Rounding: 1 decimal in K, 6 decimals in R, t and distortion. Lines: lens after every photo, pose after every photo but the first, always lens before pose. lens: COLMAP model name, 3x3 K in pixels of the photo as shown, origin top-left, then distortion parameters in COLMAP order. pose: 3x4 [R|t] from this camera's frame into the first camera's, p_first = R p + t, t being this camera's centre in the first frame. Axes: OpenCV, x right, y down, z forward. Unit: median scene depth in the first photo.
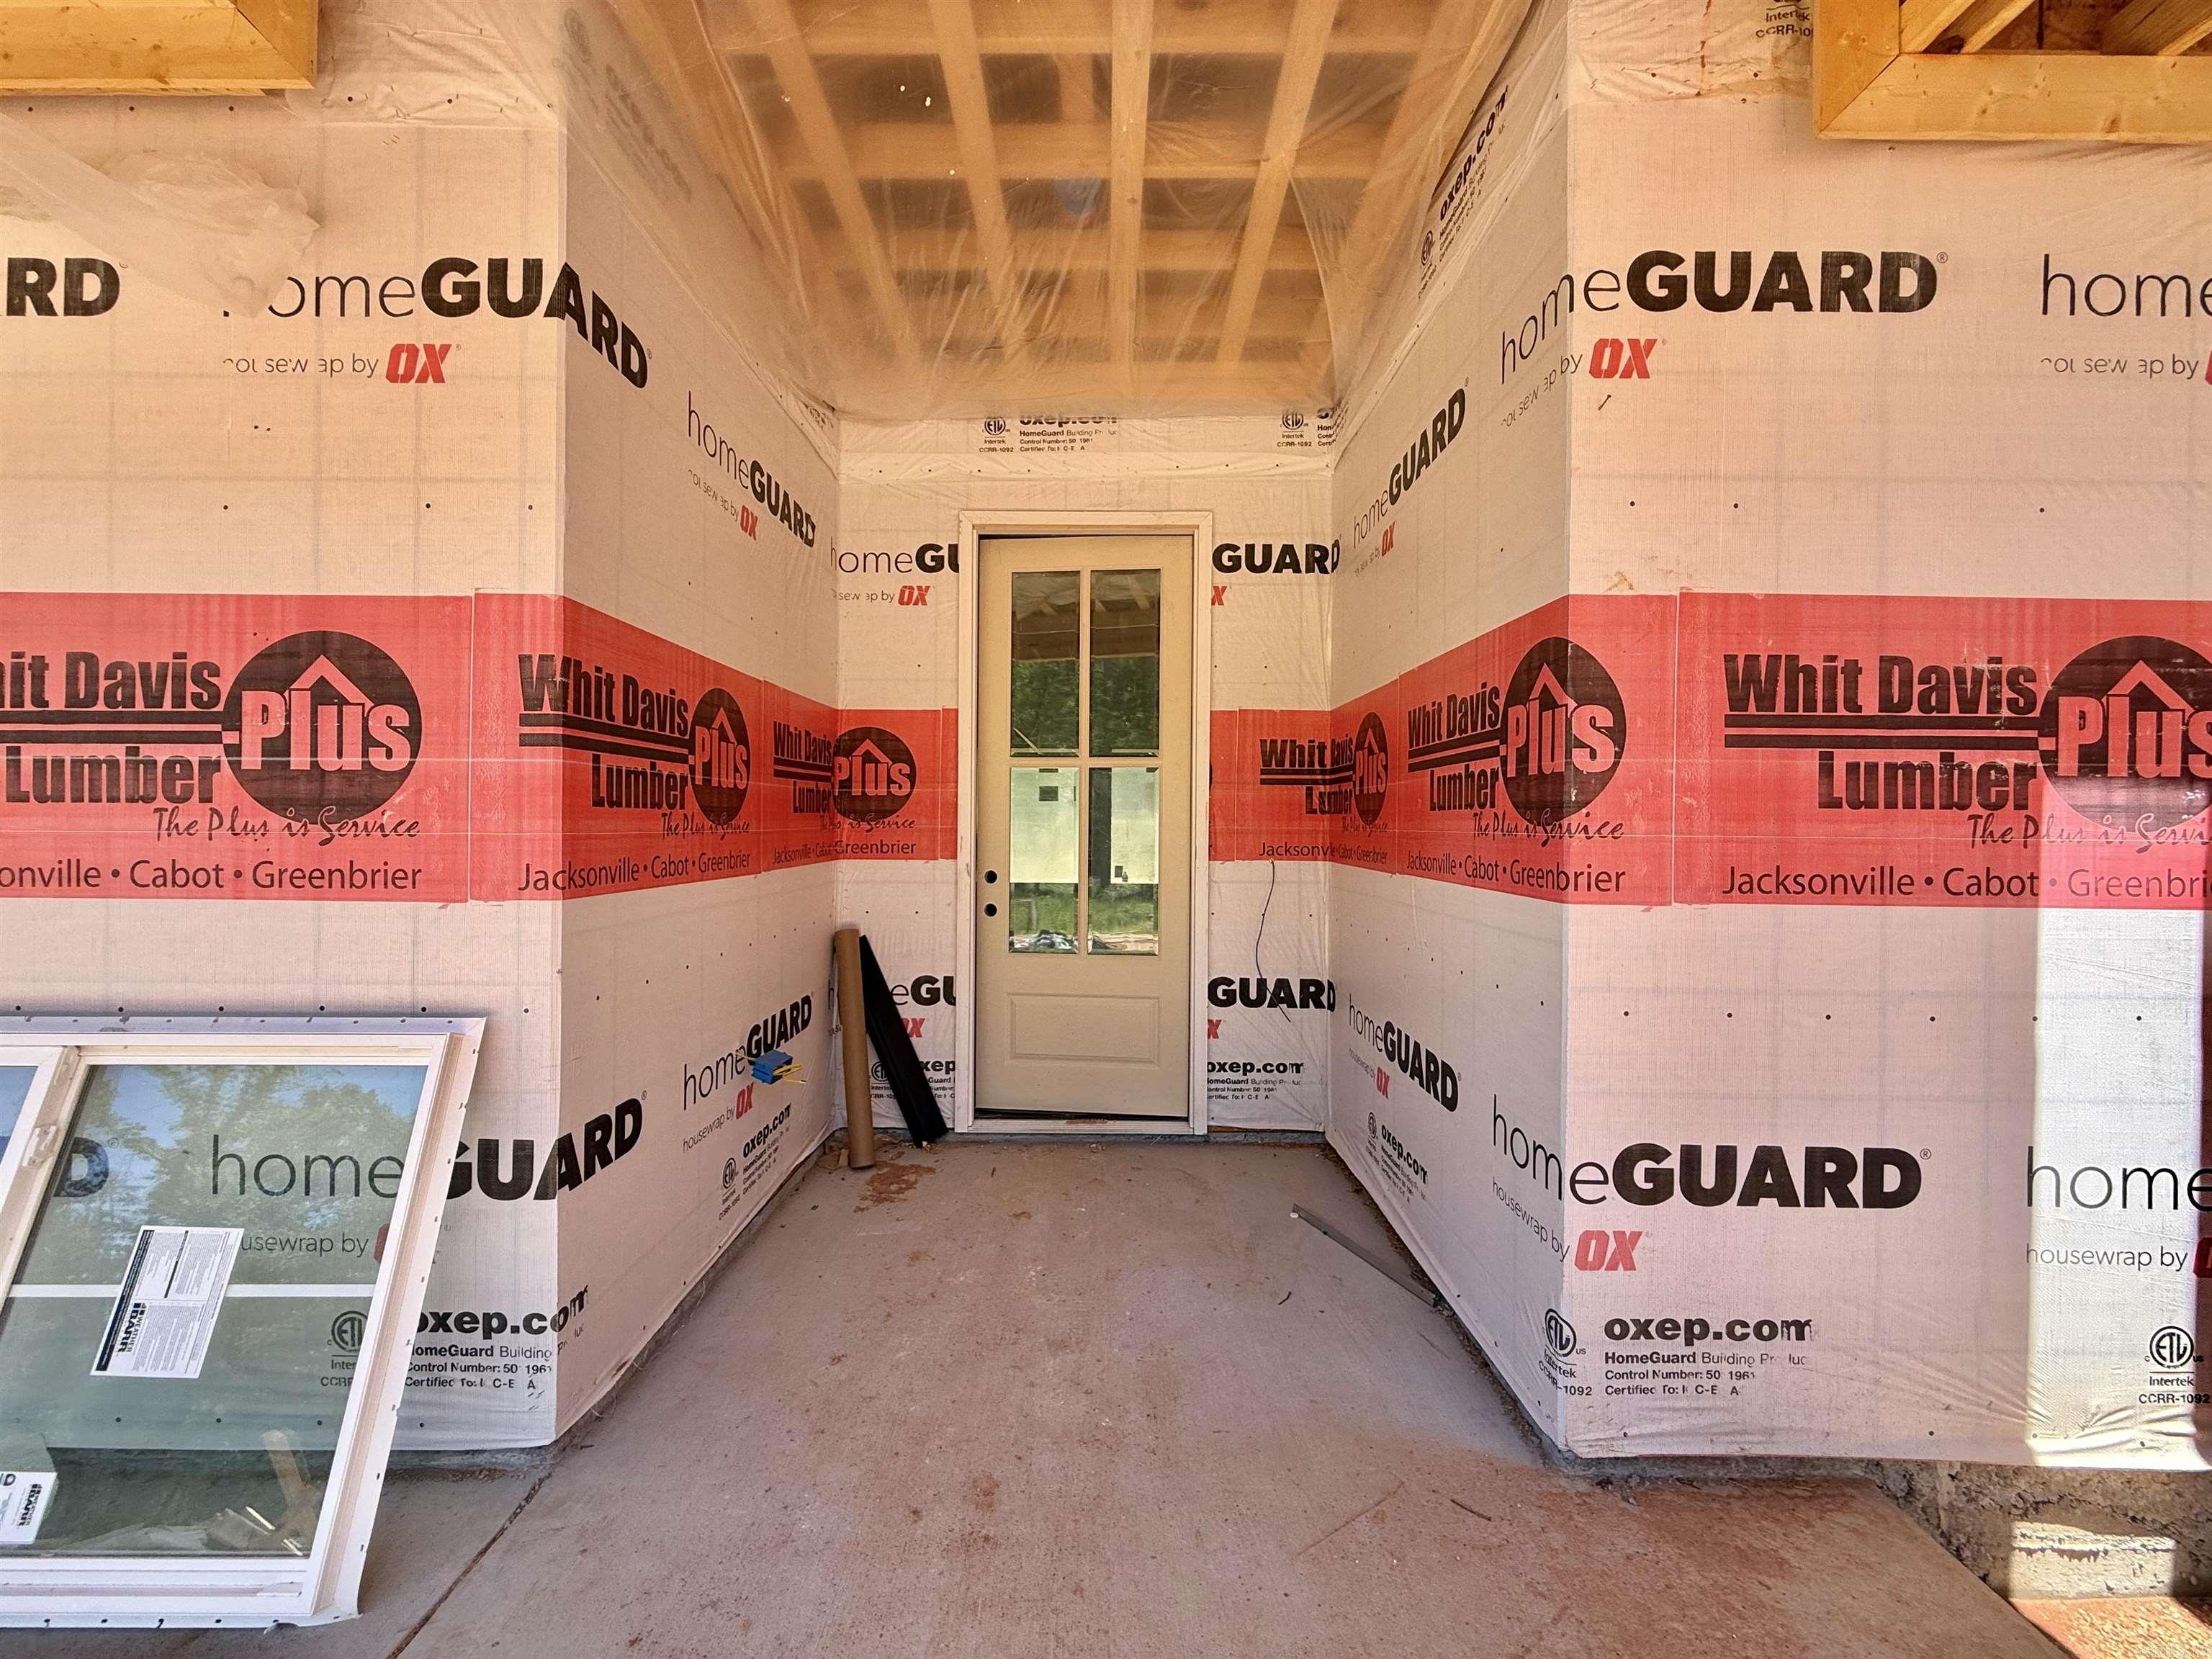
lens RADIAL K [[887.8, 0, 1100.6], [0, 887.8, 826.7], [0, 0, 1]] dist [-0.000525, 0.000661]
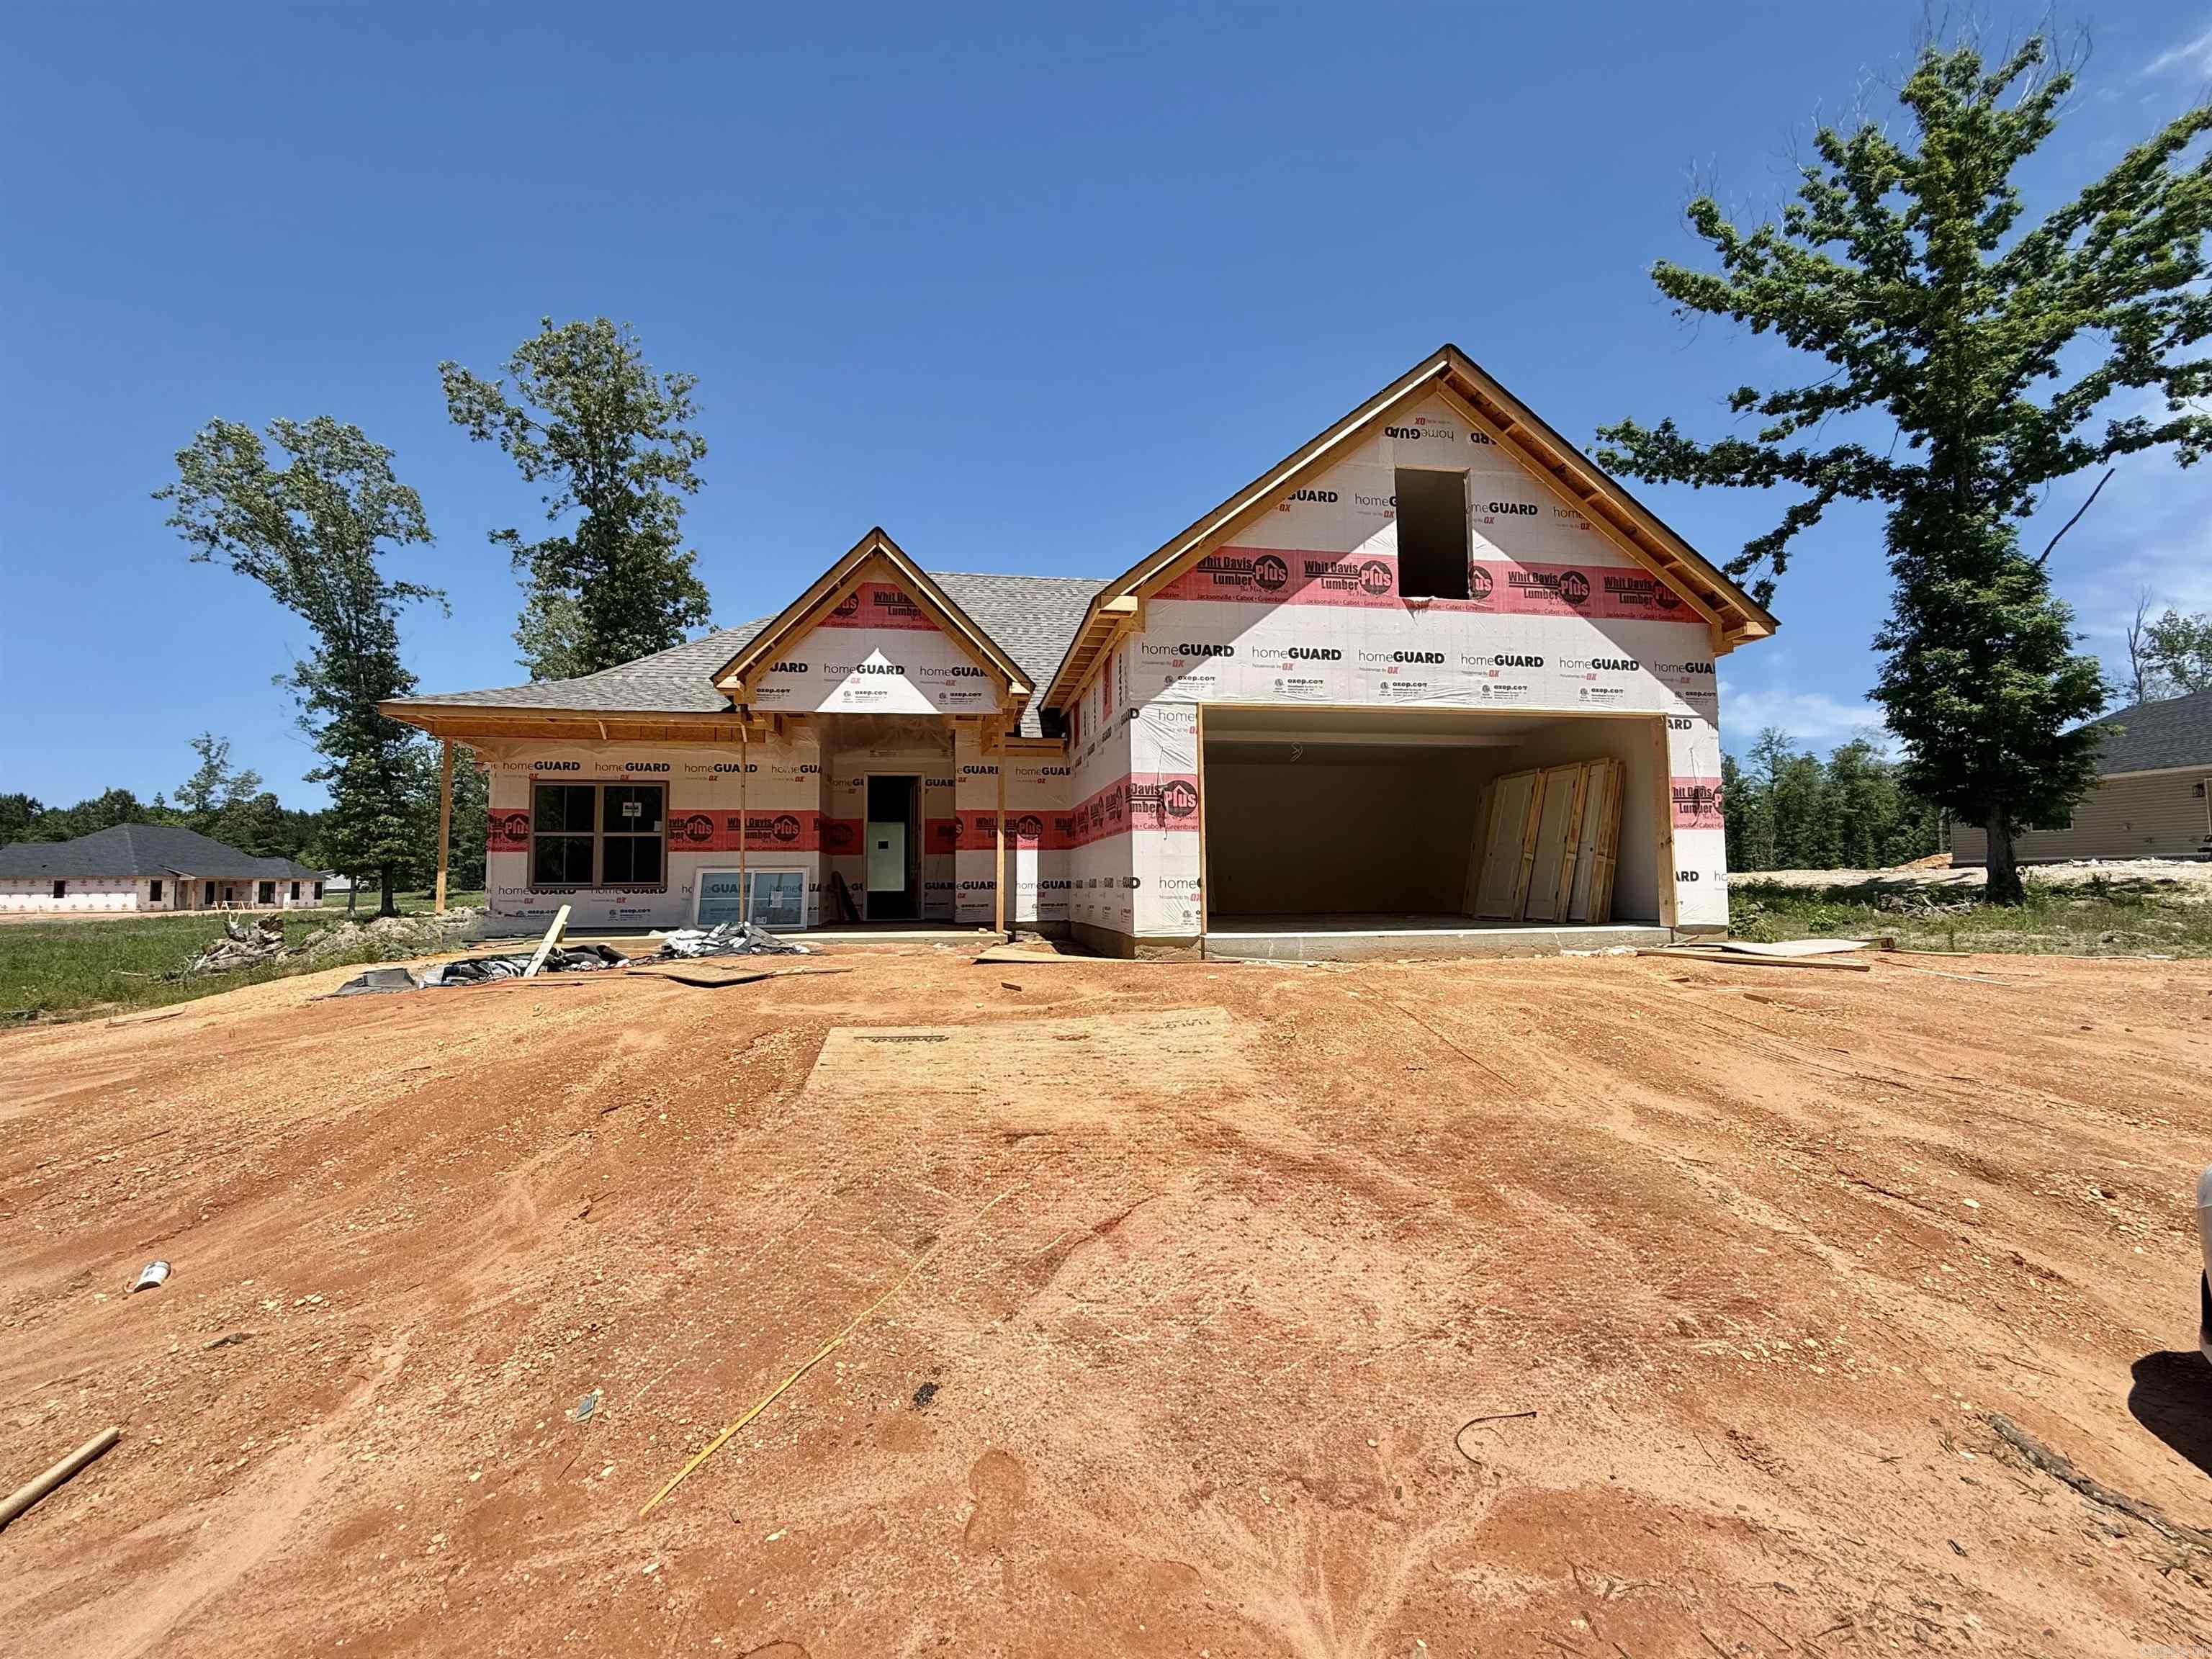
lens RADIAL K [[969.5, 0, 1102.7], [0, 969.5, 830.6], [0, 0, 1]] dist [-0.000164, -0.000001]
pose [[0.985519, -0.004956, 0.169495, 0.350985], [0.016425, 0.997662, -0.066332, 0.486562], [-0.168770, 0.068155, 0.983296, -7.357026]]
